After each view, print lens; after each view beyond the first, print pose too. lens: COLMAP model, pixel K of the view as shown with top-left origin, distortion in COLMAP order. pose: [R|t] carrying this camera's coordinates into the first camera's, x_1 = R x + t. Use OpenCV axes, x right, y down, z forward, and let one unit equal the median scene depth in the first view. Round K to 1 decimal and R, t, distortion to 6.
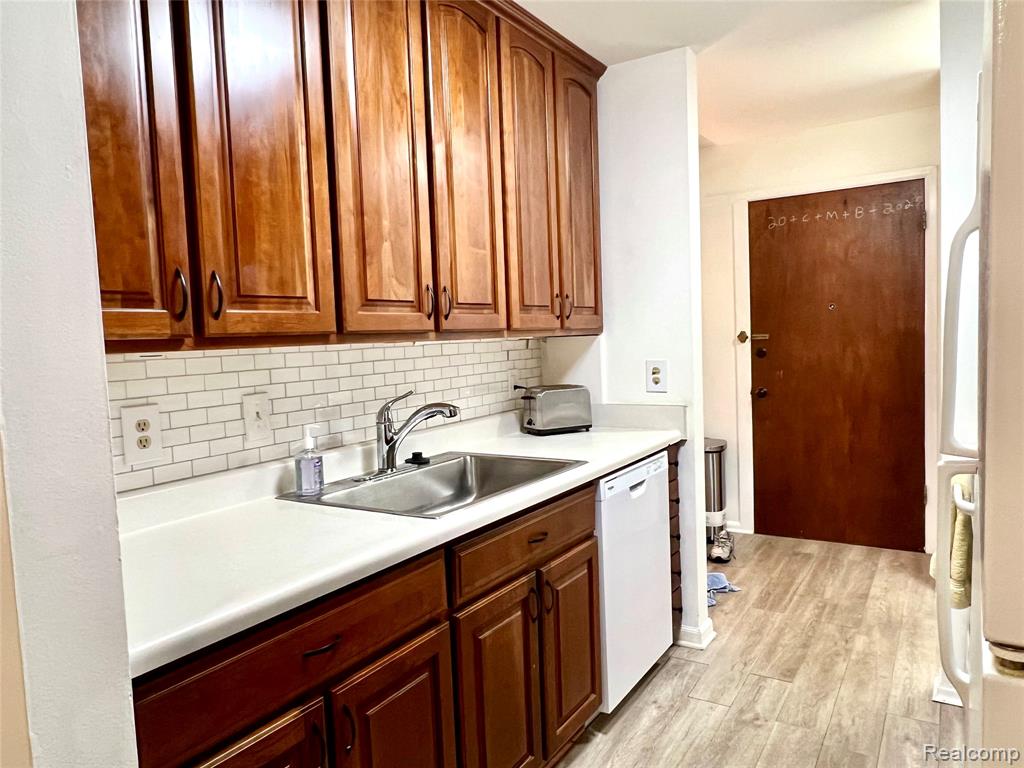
lens RADIAL K [[696.5, 0, 515.1], [0, 696.5, 384.0], [0, 0, 1]] dist [0.037146, -0.001309]
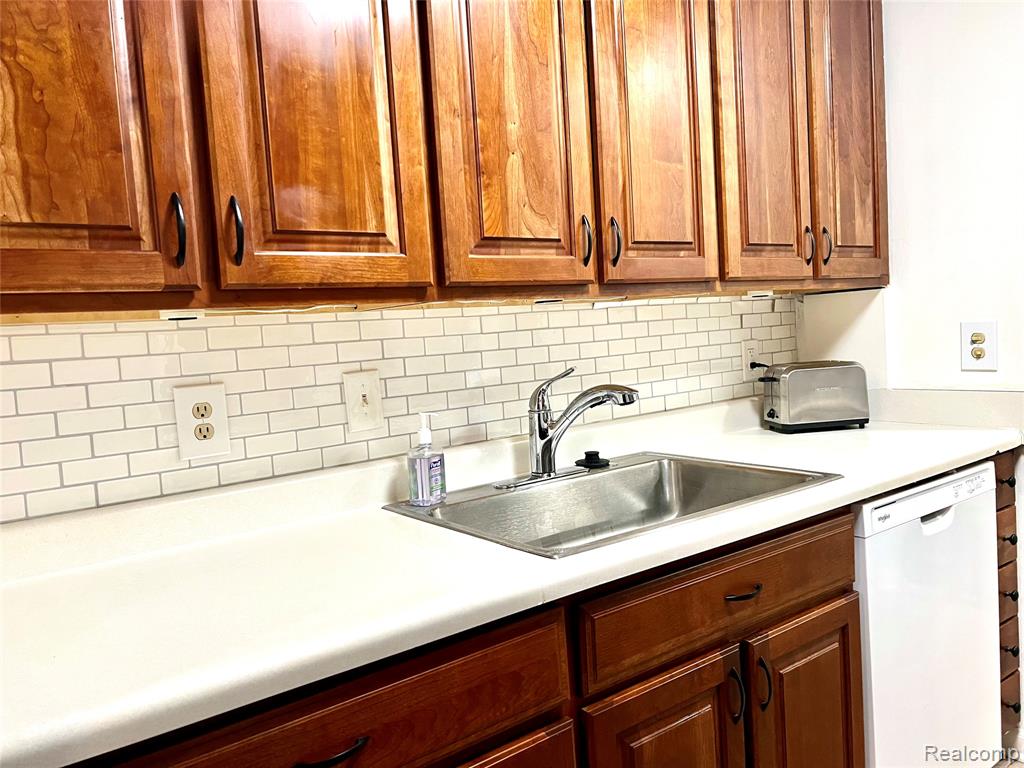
lens RADIAL K [[766.5, 0, 504.7], [0, 766.5, 387.1], [0, 0, 1]] dist [0.036772, -0.023142]
pose [[0.931256, 0.003103, -0.364352, 0.086845], [0.005697, 0.999718, 0.023075, 0.012539], [0.364321, -0.023564, 0.930975, 0.262306]]
